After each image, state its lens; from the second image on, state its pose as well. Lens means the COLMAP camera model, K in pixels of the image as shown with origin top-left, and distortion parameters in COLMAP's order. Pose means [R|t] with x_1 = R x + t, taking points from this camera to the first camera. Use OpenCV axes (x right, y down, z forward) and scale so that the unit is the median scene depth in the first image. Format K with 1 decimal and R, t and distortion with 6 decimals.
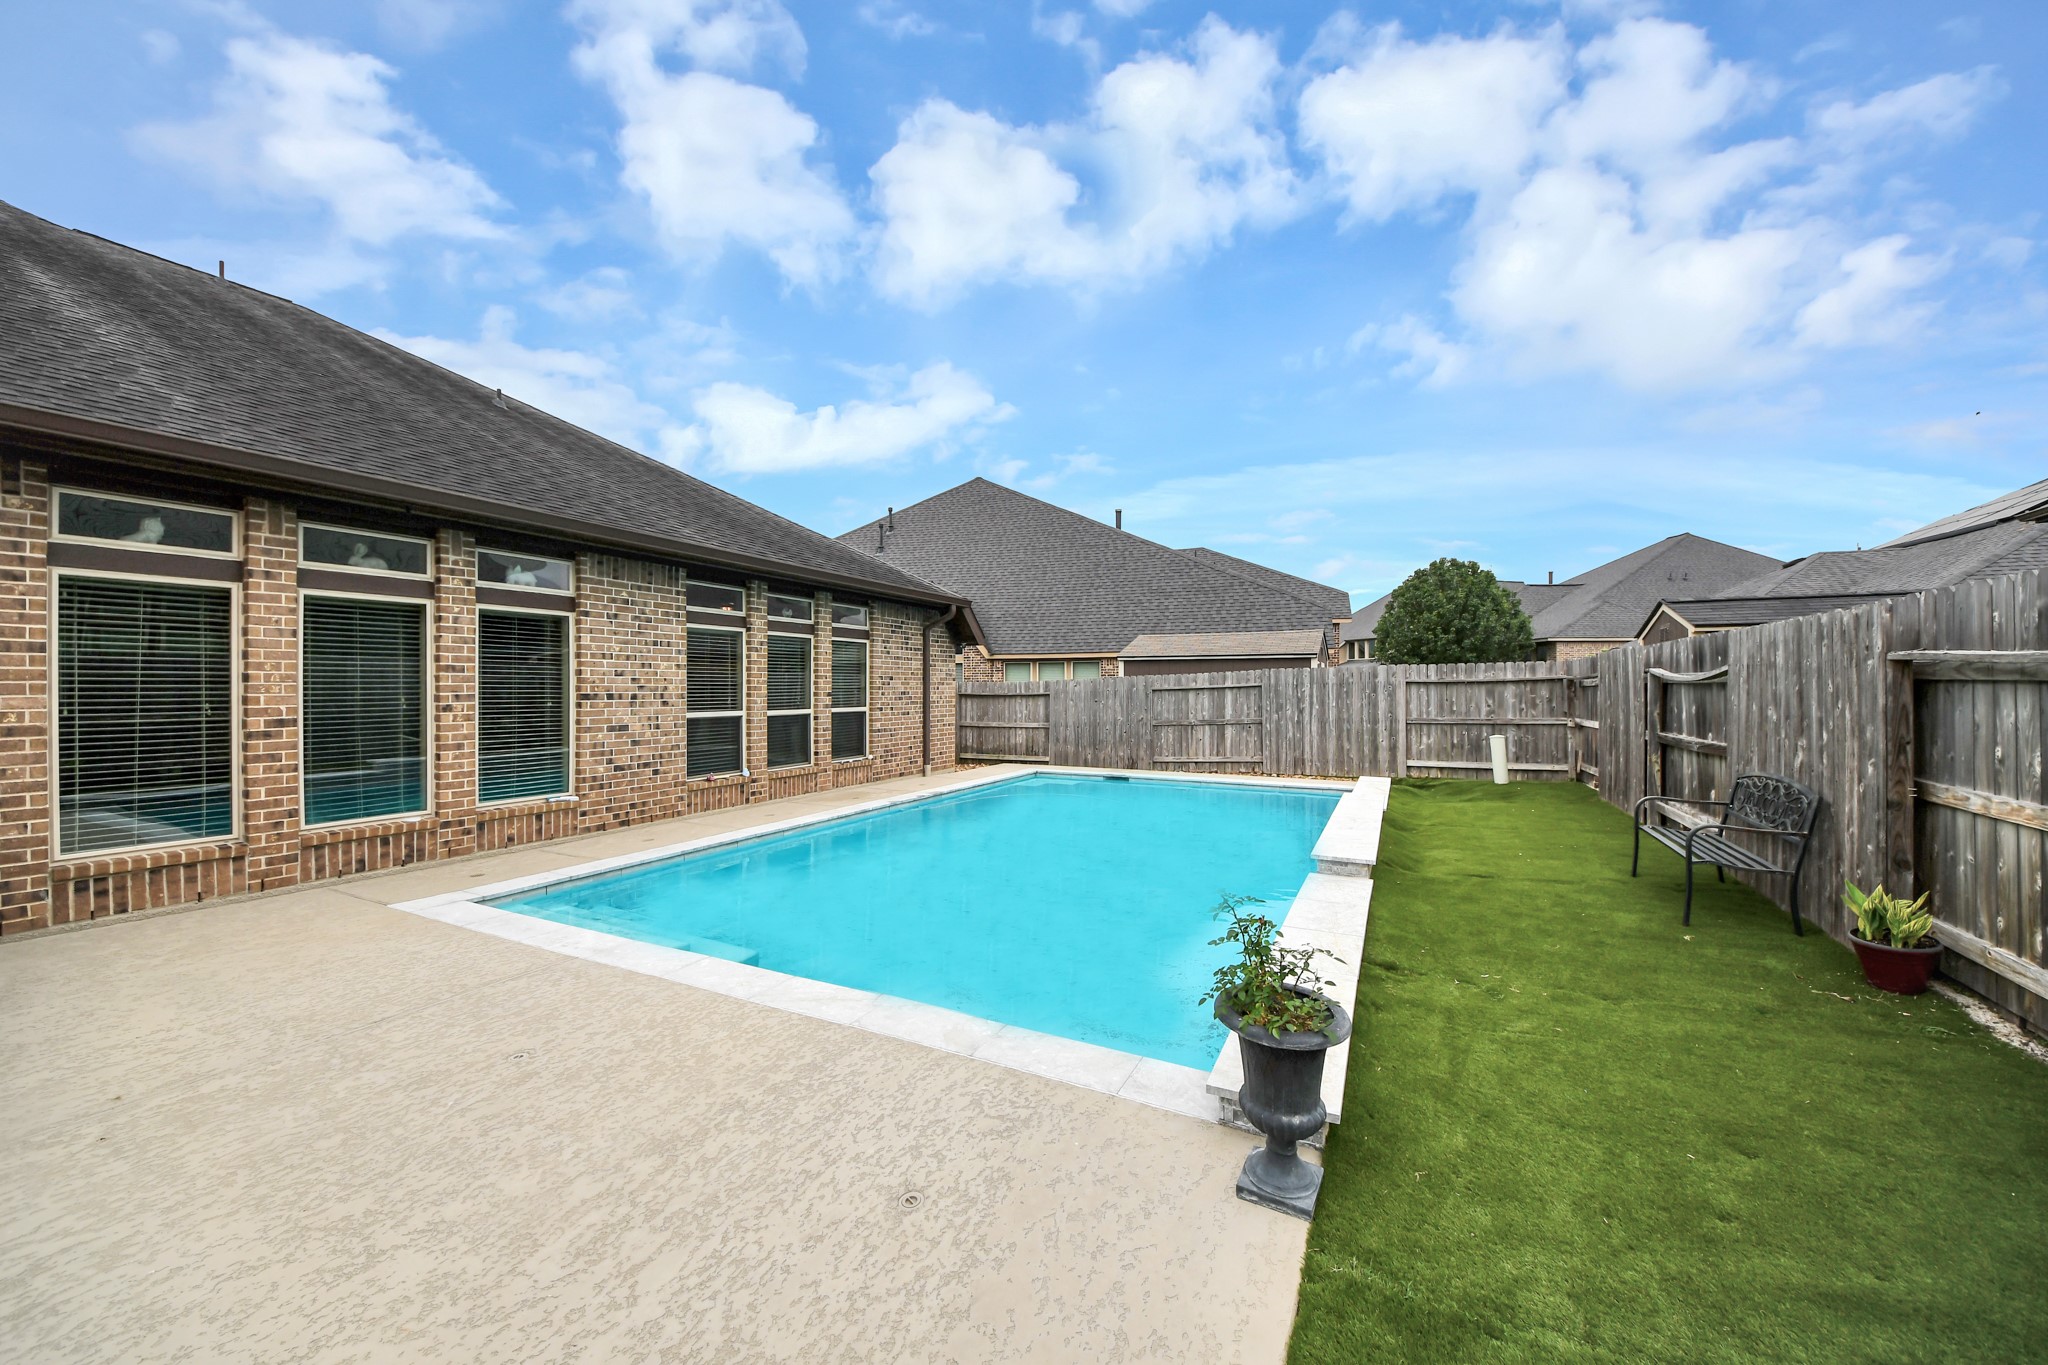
lens RADIAL K [[718.3, 0, 1031.7], [0, 718.3, 677.1], [0, 0, 1]] dist [0.039009, -0.023538]
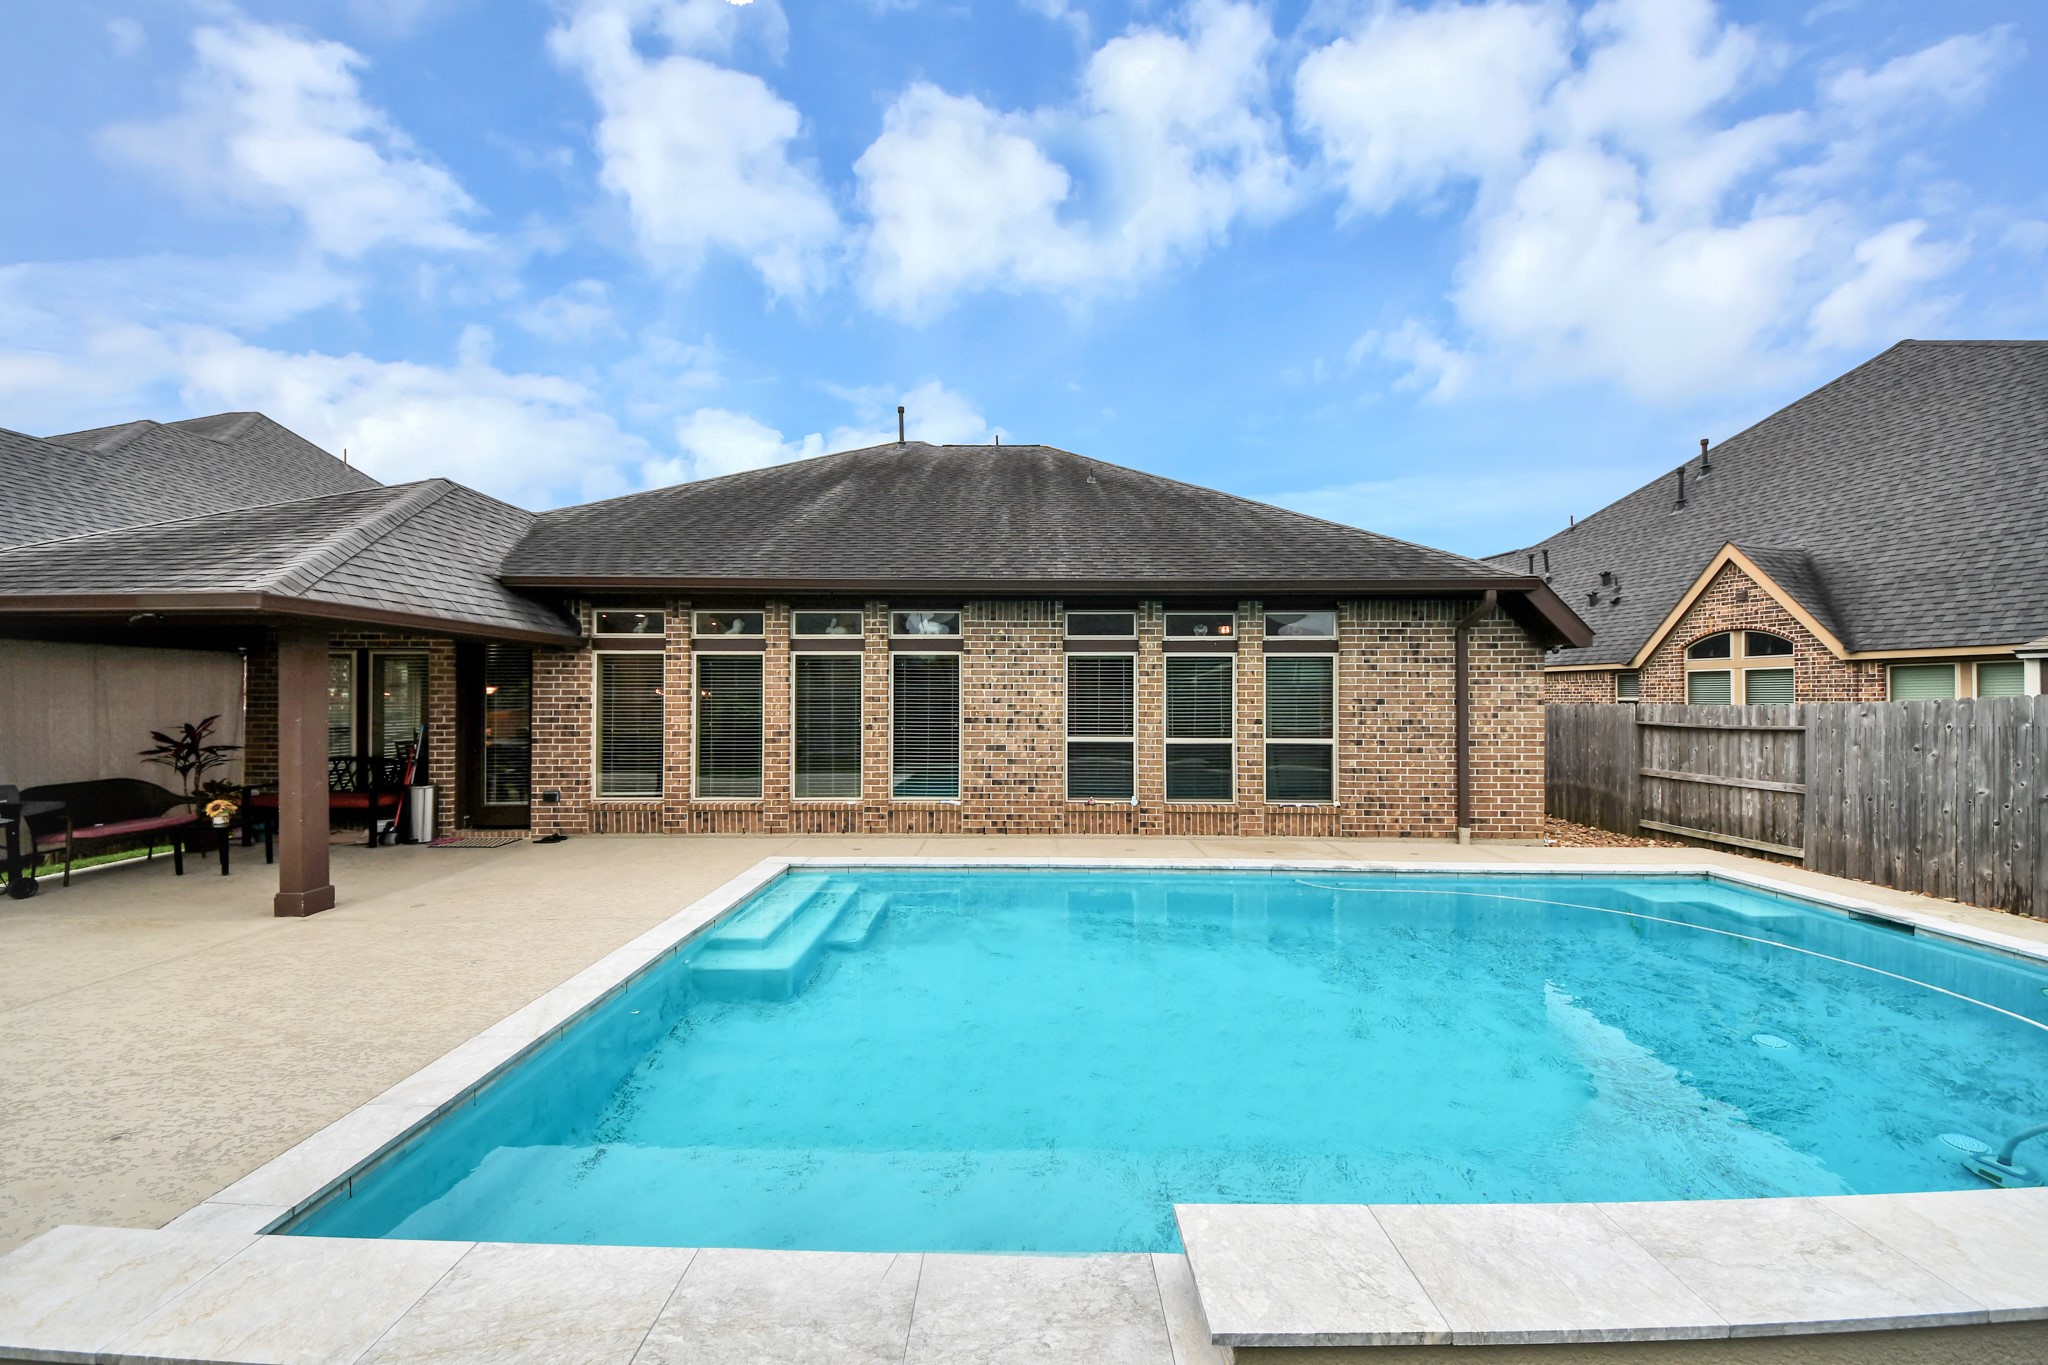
lens RADIAL K [[718.3, 0, 1031.7], [0, 718.3, 677.1], [0, 0, 1]] dist [0.039009, -0.023538]
pose [[0.455370, -0.024503, -0.889965, 0.426371], [0.009626, 0.999698, -0.022599, -0.014259], [0.890250, 0.001724, 0.455468, 0.463287]]
